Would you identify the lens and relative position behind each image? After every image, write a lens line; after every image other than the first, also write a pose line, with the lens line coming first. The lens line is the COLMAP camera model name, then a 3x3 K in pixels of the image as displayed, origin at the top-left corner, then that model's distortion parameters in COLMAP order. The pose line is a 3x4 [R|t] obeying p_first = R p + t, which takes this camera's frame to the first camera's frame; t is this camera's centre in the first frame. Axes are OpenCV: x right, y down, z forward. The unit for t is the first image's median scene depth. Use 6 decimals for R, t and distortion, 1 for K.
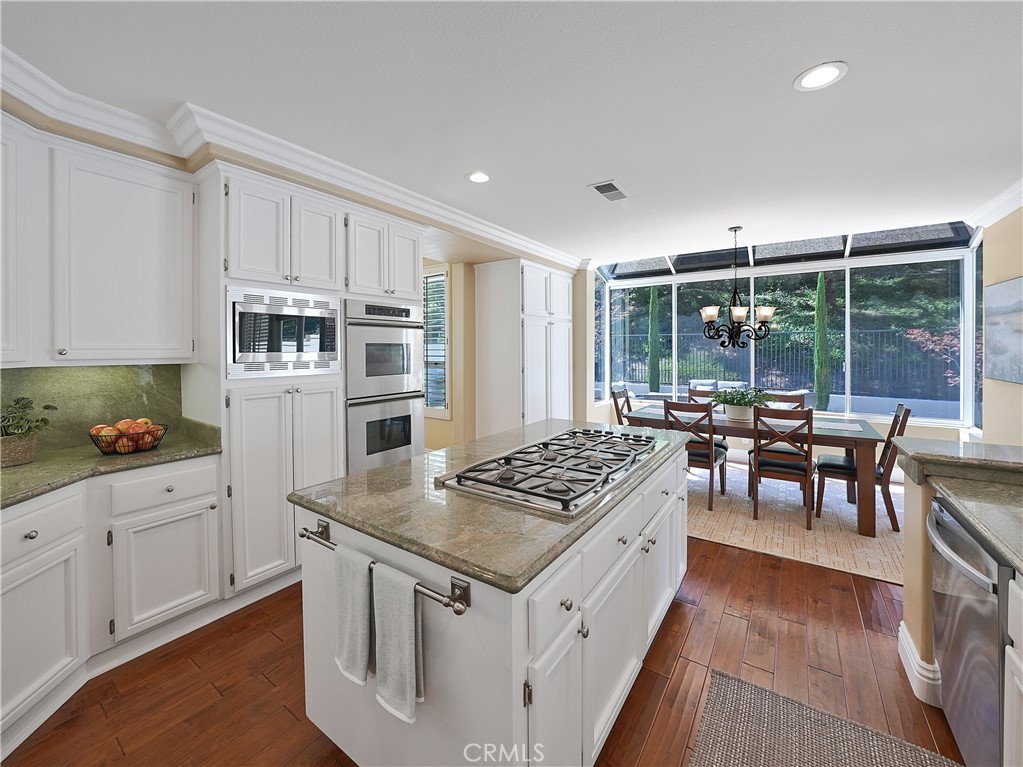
lens RADIAL K [[412.3, 0, 509.6], [0, 412.3, 350.0], [0, 0, 1]] dist [-0.000076, -0.000014]
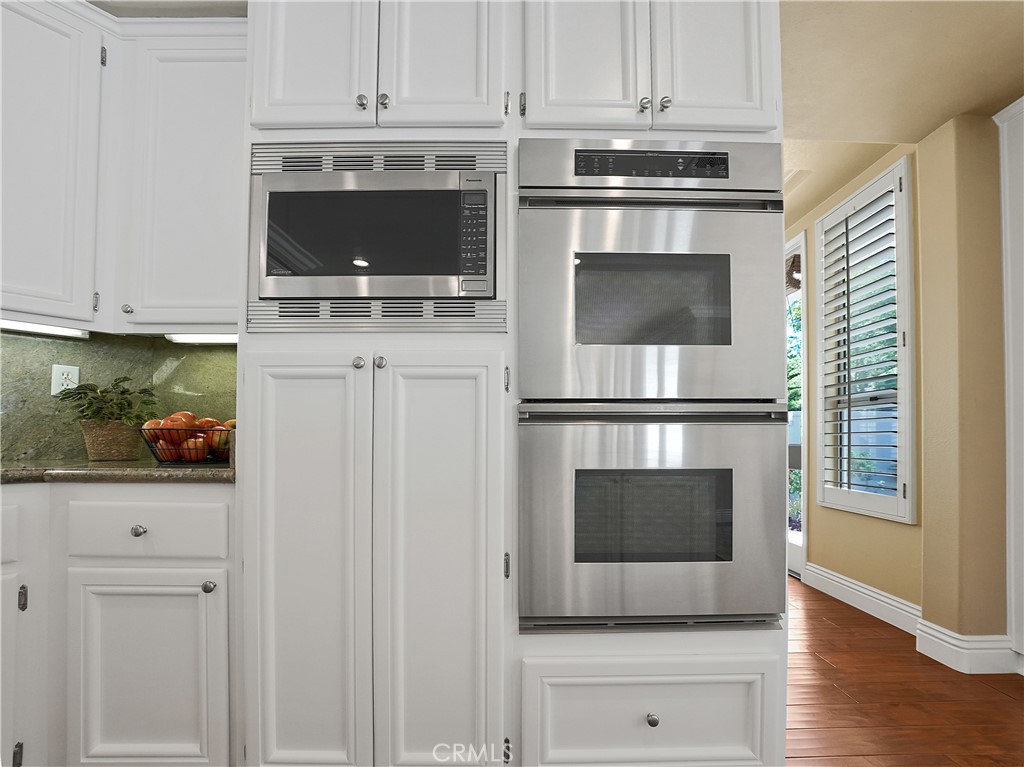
lens RADIAL K [[378.2, 0, 512.0], [0, 378.2, 383.5], [0, 0, 1]] dist [0.000355, 0.000180]
pose [[0.575330, -0.003336, -0.817915, -0.107482], [-0.006153, 0.999946, -0.008406, 0.103709], [0.817899, 0.009869, 0.575278, 0.770540]]
